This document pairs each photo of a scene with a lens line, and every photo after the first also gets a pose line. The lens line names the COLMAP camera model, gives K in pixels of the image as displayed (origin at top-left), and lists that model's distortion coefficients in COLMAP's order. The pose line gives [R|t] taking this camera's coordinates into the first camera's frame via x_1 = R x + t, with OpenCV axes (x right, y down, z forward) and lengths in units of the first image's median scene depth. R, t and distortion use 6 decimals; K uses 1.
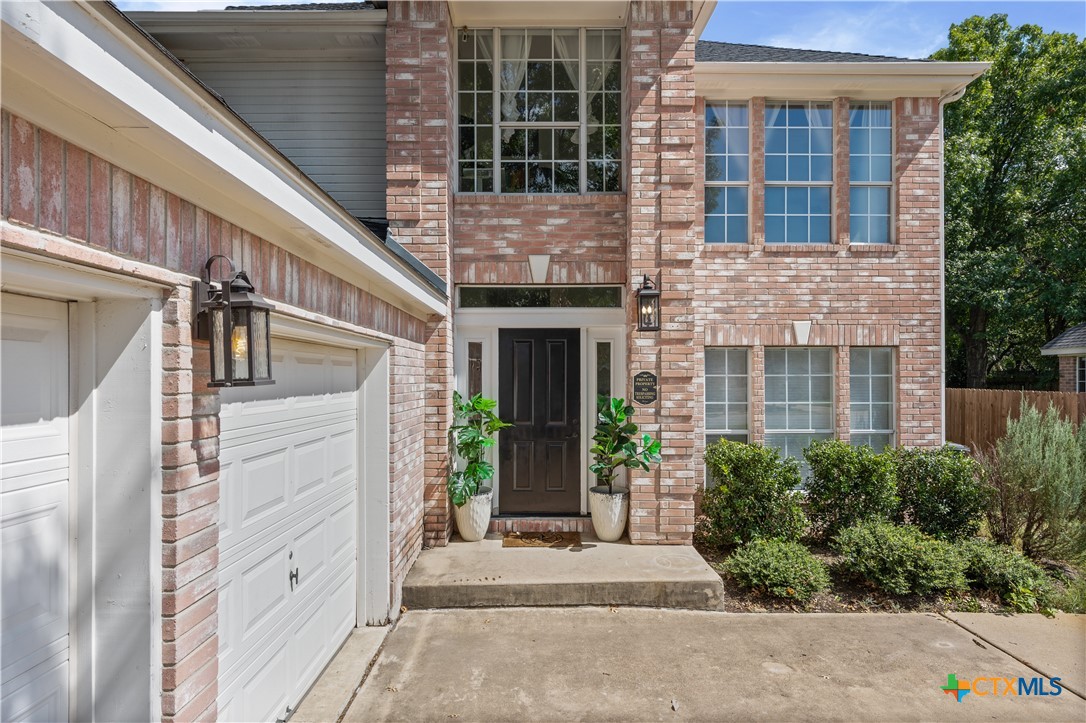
lens RADIAL K [[597.1, 0, 542.2], [0, 597.1, 372.0], [0, 0, 1]] dist [0.000247, -0.000688]
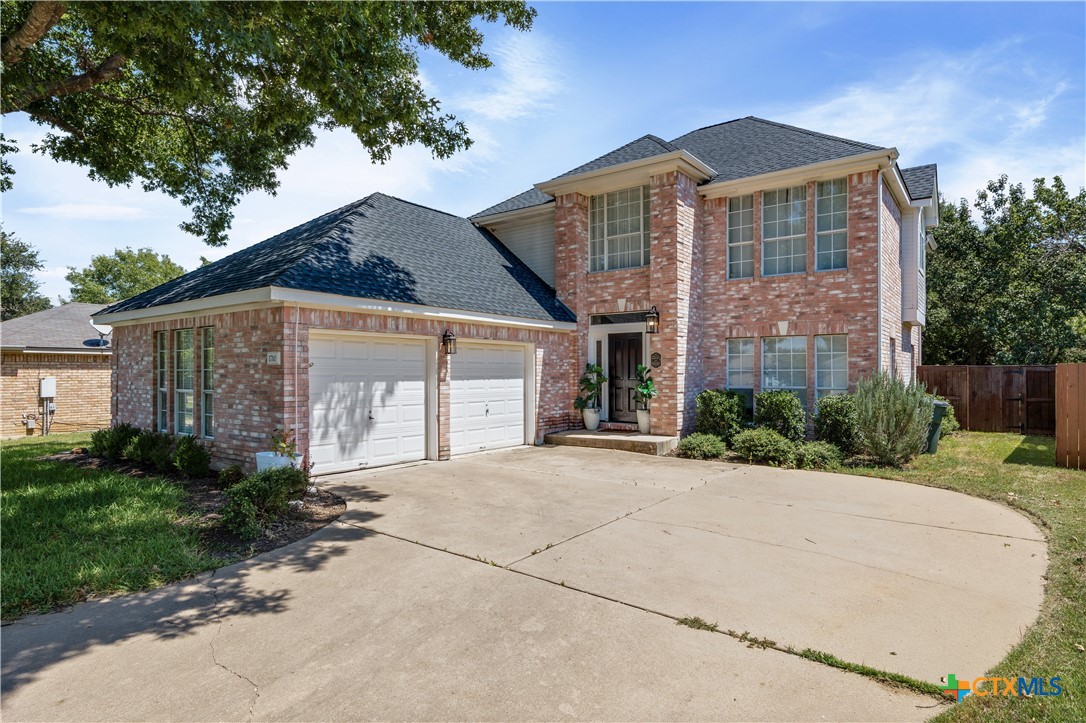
lens RADIAL K [[597.1, 0, 542.3], [0, 597.1, 364.5], [0, 0, 1]] dist [0.000247, -0.000688]
pose [[0.795424, -0.008393, -0.605995, 1.035884], [0.006658, 0.999965, -0.005110, 0.045886], [0.606017, 0.000029, 0.795452, -0.837678]]
